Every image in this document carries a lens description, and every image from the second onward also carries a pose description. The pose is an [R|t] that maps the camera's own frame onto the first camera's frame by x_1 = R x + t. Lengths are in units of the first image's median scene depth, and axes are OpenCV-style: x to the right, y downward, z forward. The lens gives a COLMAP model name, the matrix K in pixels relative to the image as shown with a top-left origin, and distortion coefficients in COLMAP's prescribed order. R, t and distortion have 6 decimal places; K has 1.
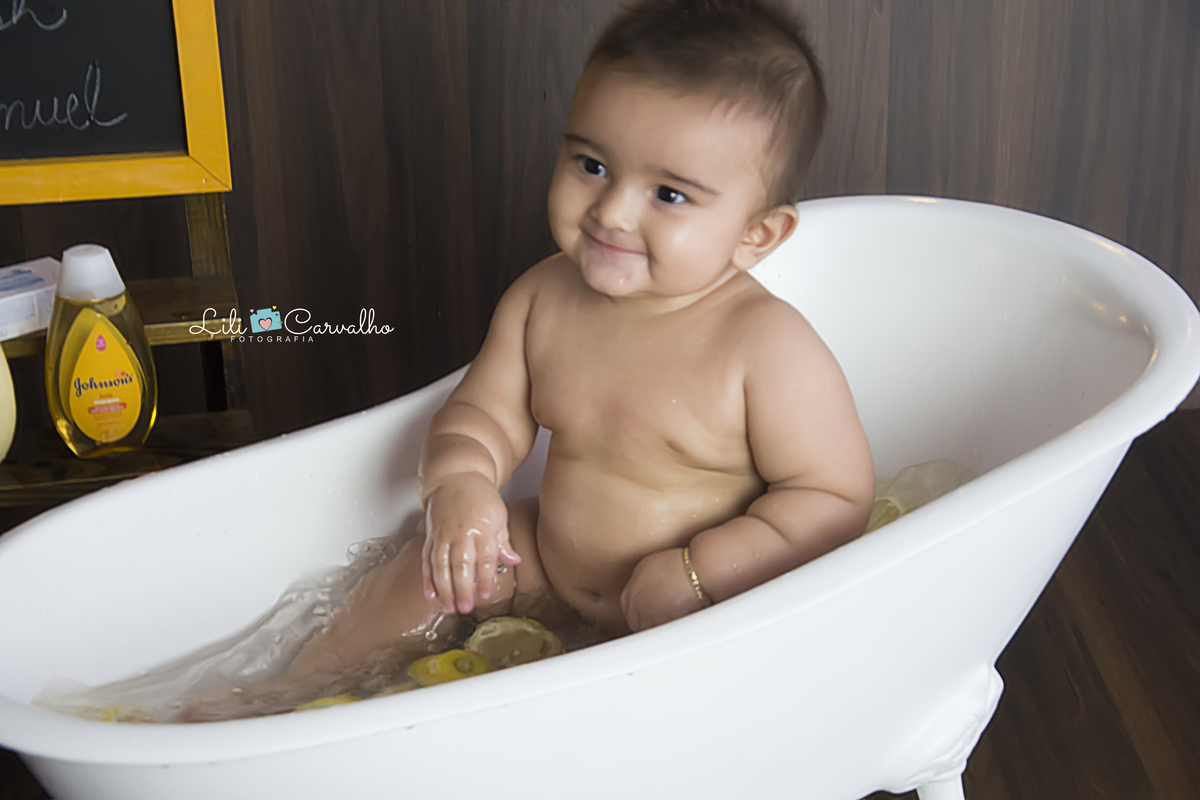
lens RADIAL K [[2375.8, 0, 592.8], [0, 2375.8, 413.1], [0, 0, 1]] dist [0.460972, 0.000000]
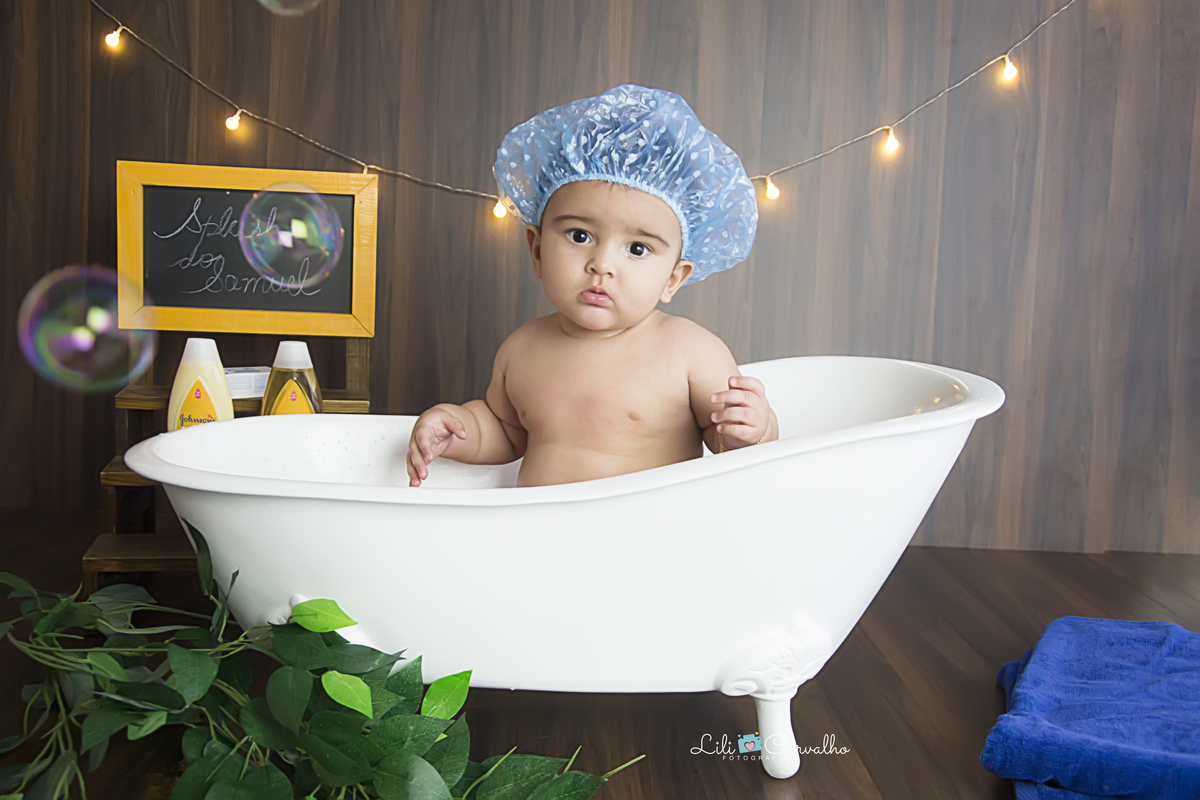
lens RADIAL K [[1226.7, 0, 600.0], [0, 1226.7, 407.5], [0, 0, 1]] dist [-0.002465, 0.000000]
pose [[0.997831, 0.065380, 0.007697, 0.008829], [-0.060809, 0.960174, -0.272706, 0.189357], [-0.025220, 0.271646, 0.962067, 0.165290]]
